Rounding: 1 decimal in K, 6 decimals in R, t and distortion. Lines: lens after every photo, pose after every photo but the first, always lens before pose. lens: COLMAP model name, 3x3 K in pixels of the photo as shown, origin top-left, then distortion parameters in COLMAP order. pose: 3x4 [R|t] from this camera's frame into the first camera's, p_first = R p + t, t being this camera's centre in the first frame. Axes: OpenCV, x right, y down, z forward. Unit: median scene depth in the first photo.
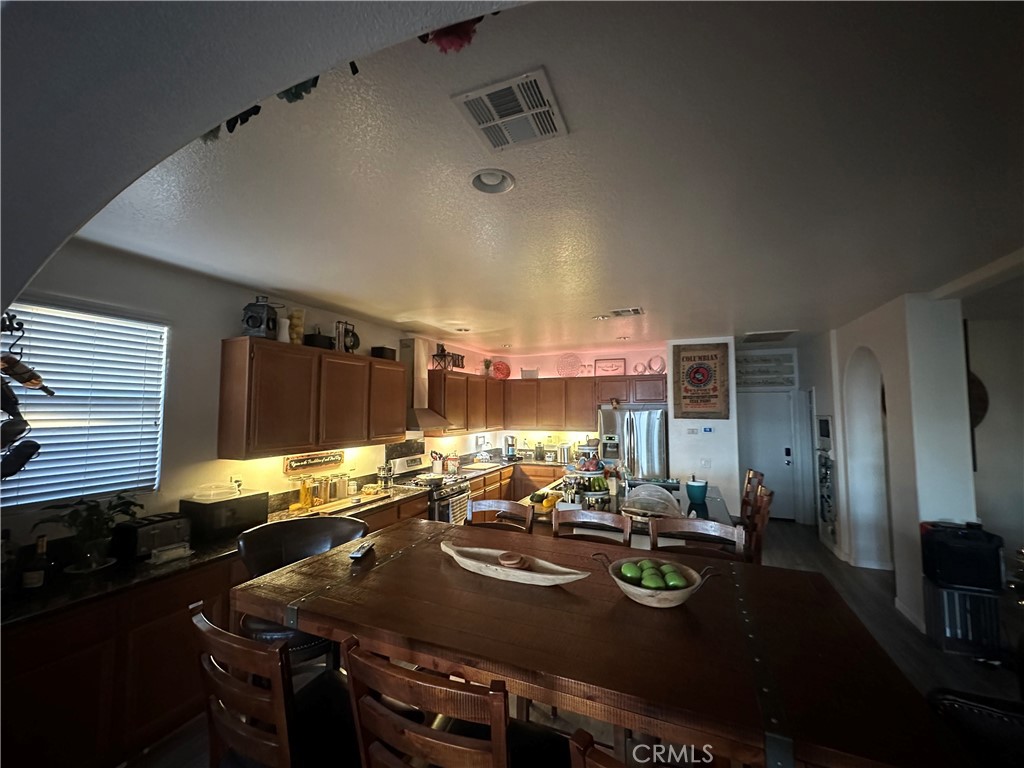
lens RADIAL K [[407.4, 0, 512.8], [0, 407.4, 384.8], [0, 0, 1]] dist [0.000148, 0.000432]
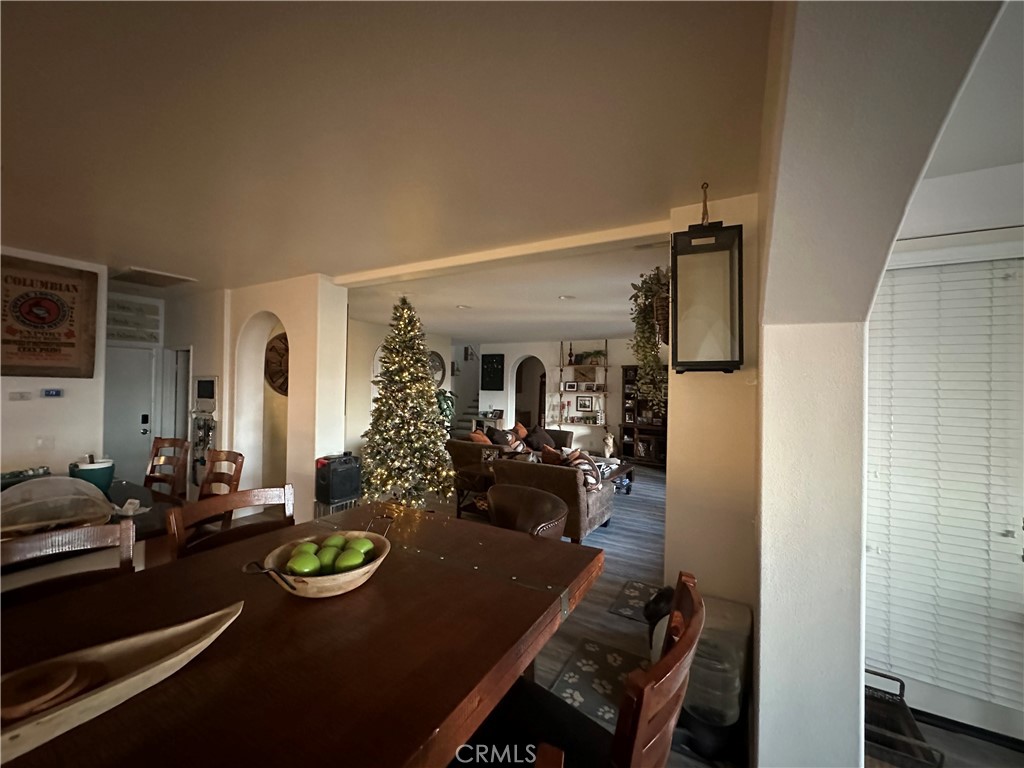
lens RADIAL K [[407.4, 0, 513.8], [0, 407.4, 382.0], [0, 0, 1]] dist [0.000148, 0.000432]
pose [[0.123987, 0.009407, 0.992239, -0.099159], [-0.077637, 0.996982, 0.000249, 0.032701], [-0.989242, -0.077065, 0.124343, 0.160812]]
